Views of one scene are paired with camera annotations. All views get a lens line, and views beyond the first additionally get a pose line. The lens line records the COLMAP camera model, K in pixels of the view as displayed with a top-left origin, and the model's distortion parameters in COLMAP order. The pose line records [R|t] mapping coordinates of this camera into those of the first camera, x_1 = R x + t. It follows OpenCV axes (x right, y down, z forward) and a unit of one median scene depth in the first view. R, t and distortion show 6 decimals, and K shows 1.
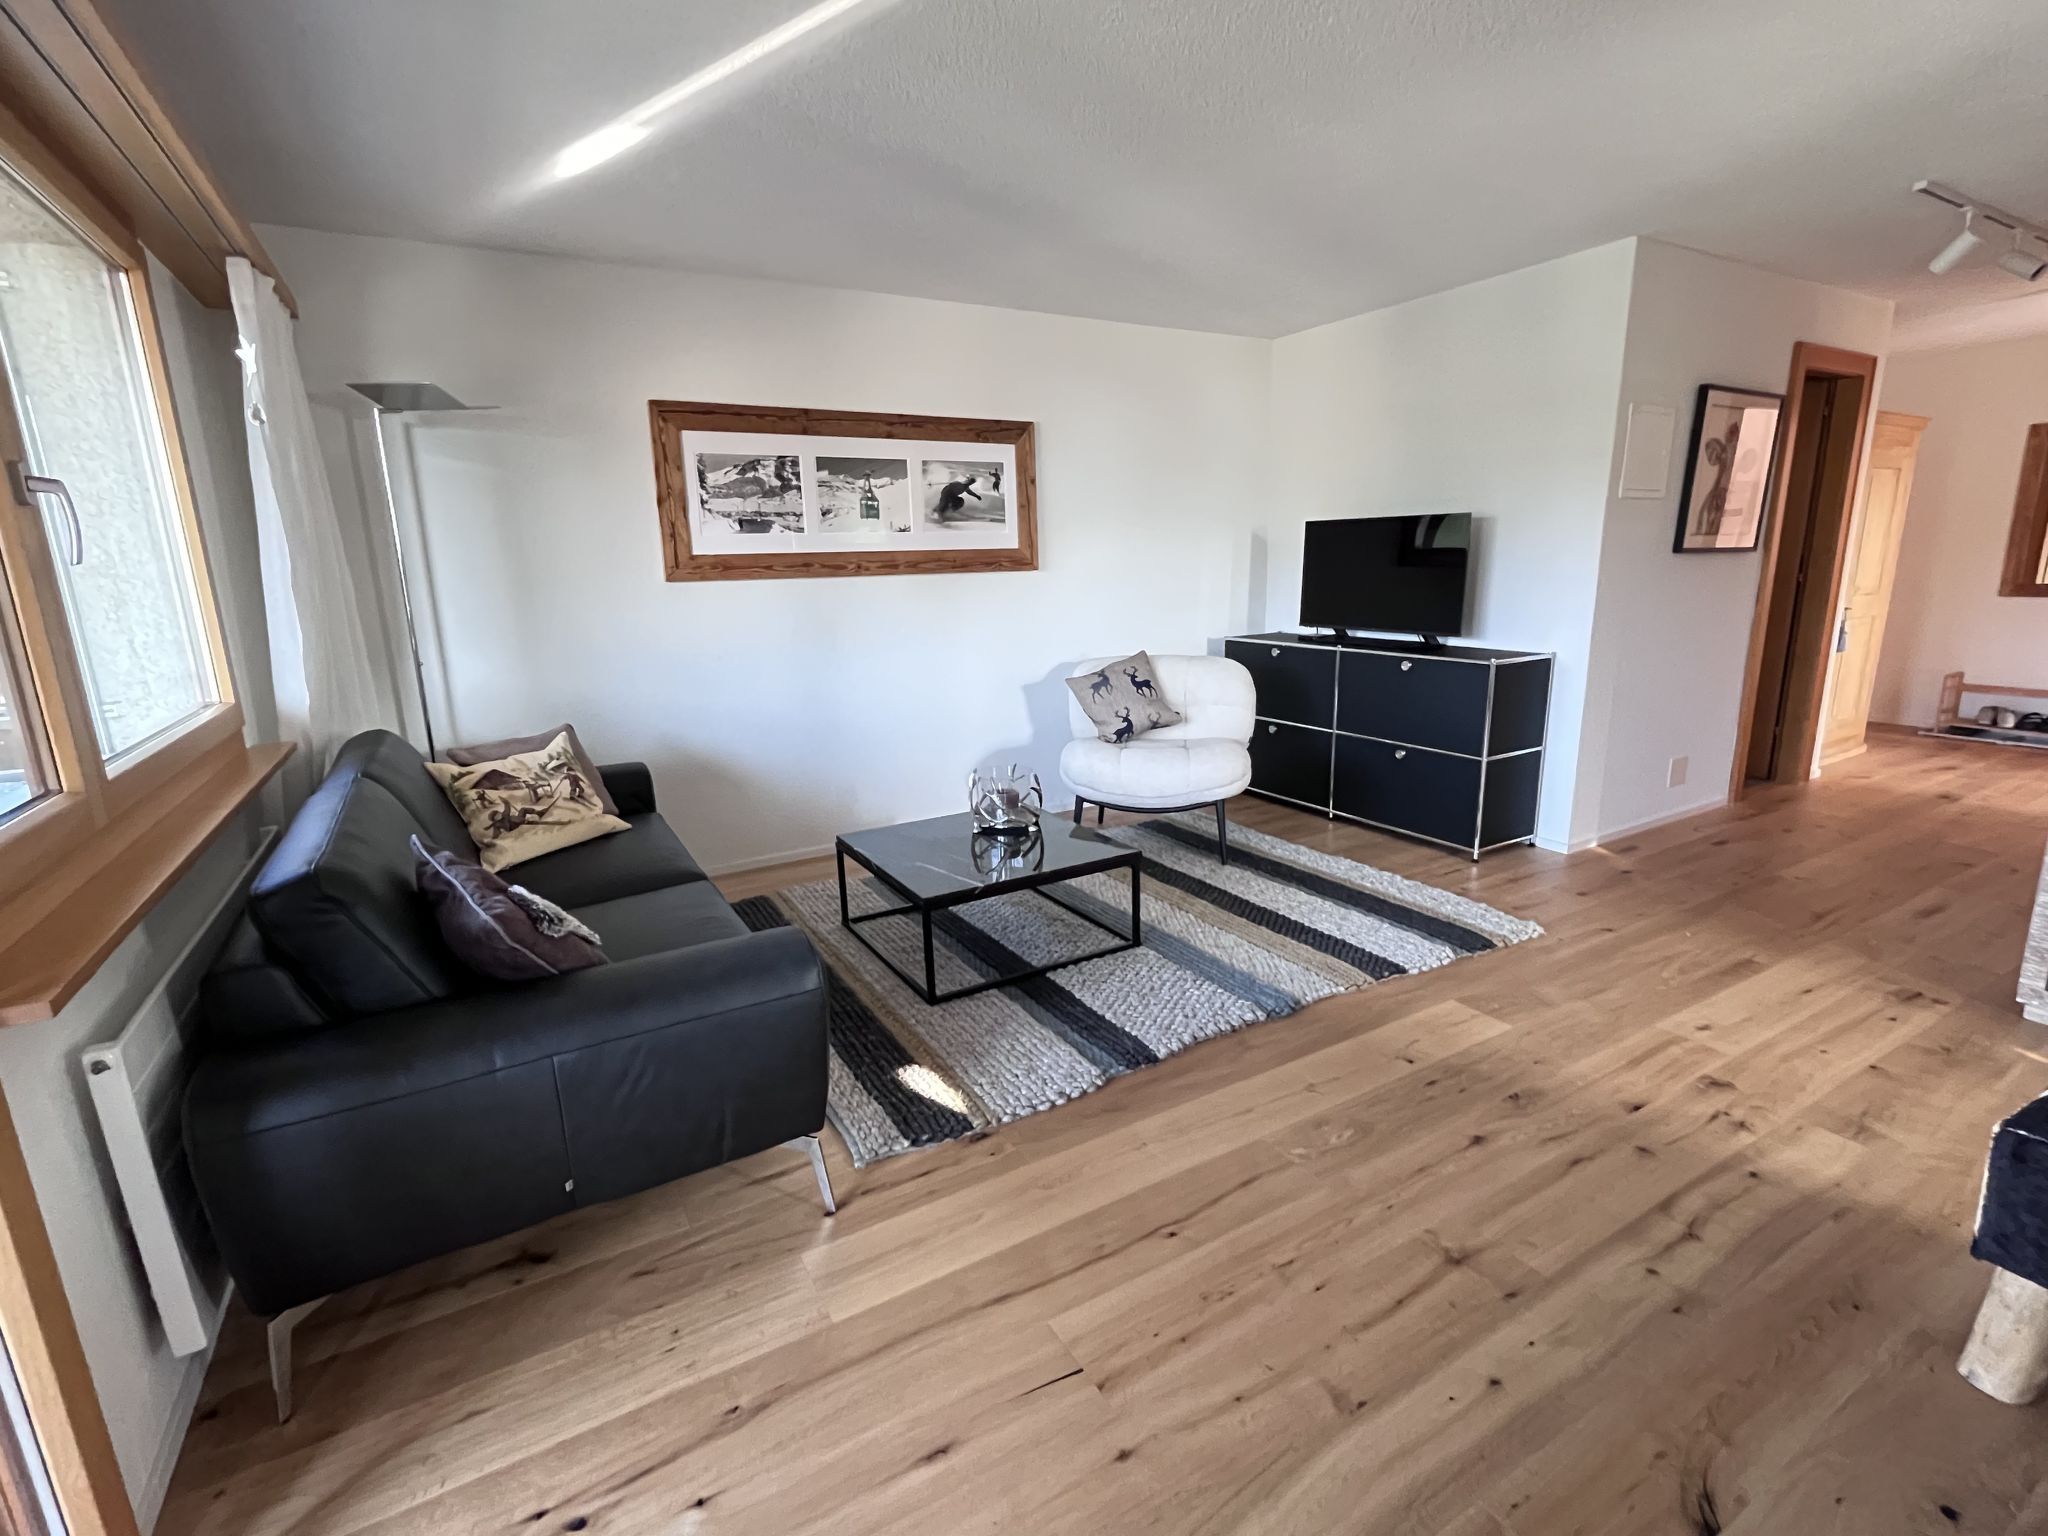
lens RADIAL K [[936.3, 0, 1026.4], [0, 936.3, 765.3], [0, 0, 1]] dist [0.000018, 0.000071]
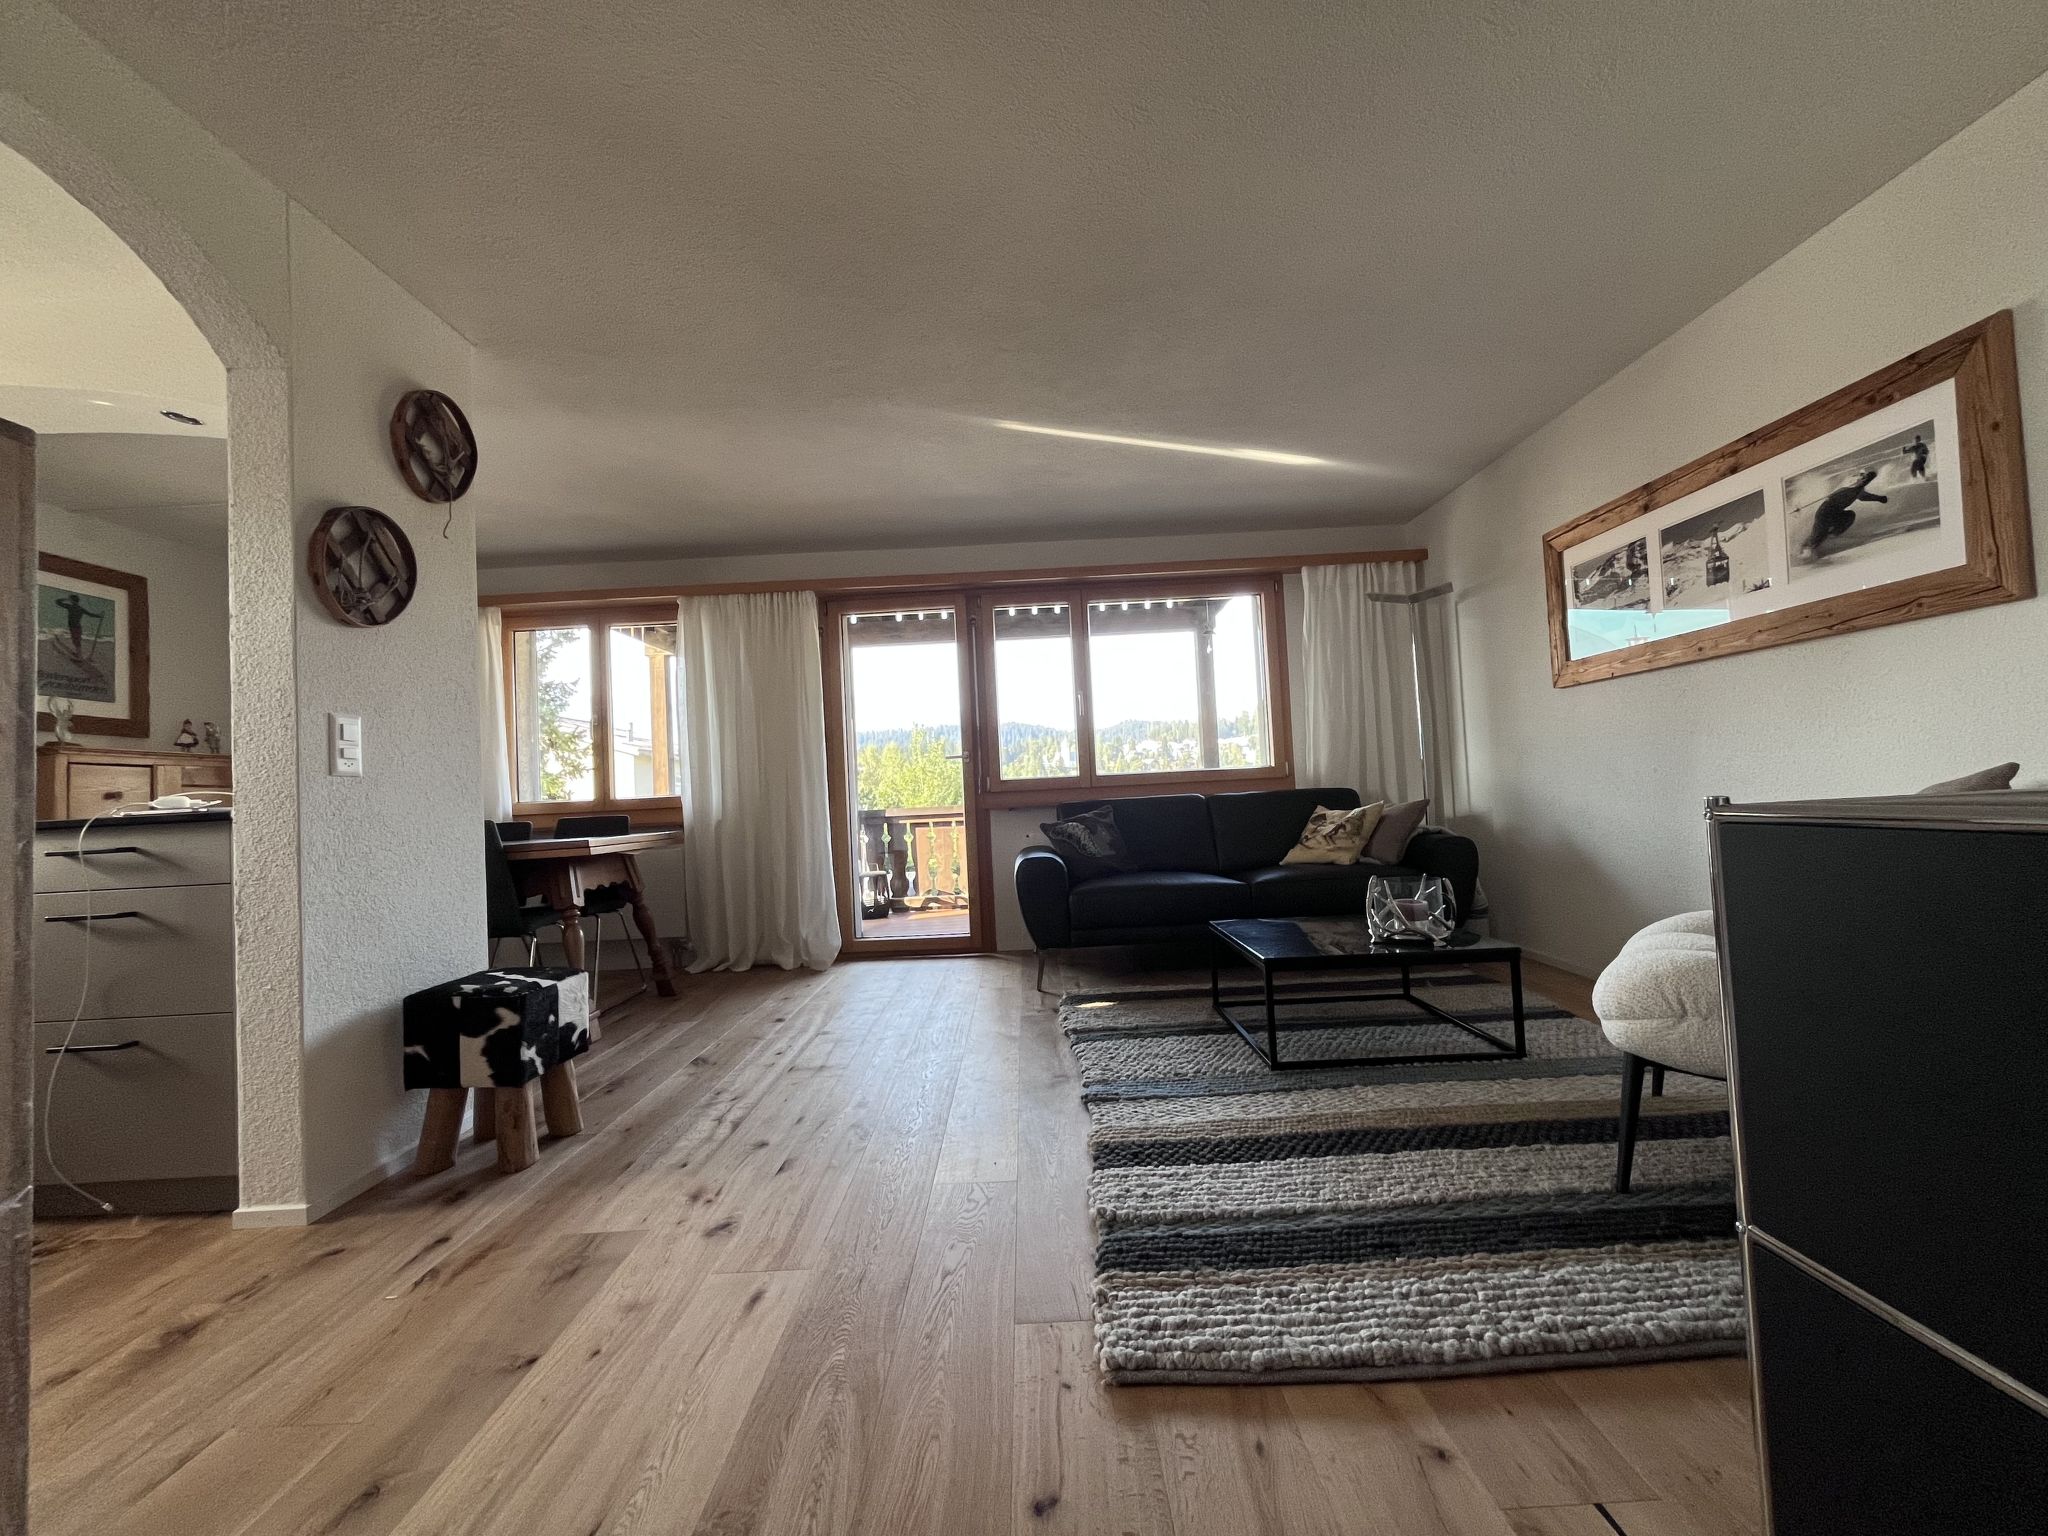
lens RADIAL K [[835.7, 0, 1025.4], [0, 835.7, 767.7], [0, 0, 1]] dist [-0.000421, -0.000162]
pose [[-0.500913, 0.016366, -0.865343, 0.743951], [-0.139434, 0.985235, 0.099346, -0.108259], [0.854192, 0.170422, -0.491235, 0.915800]]
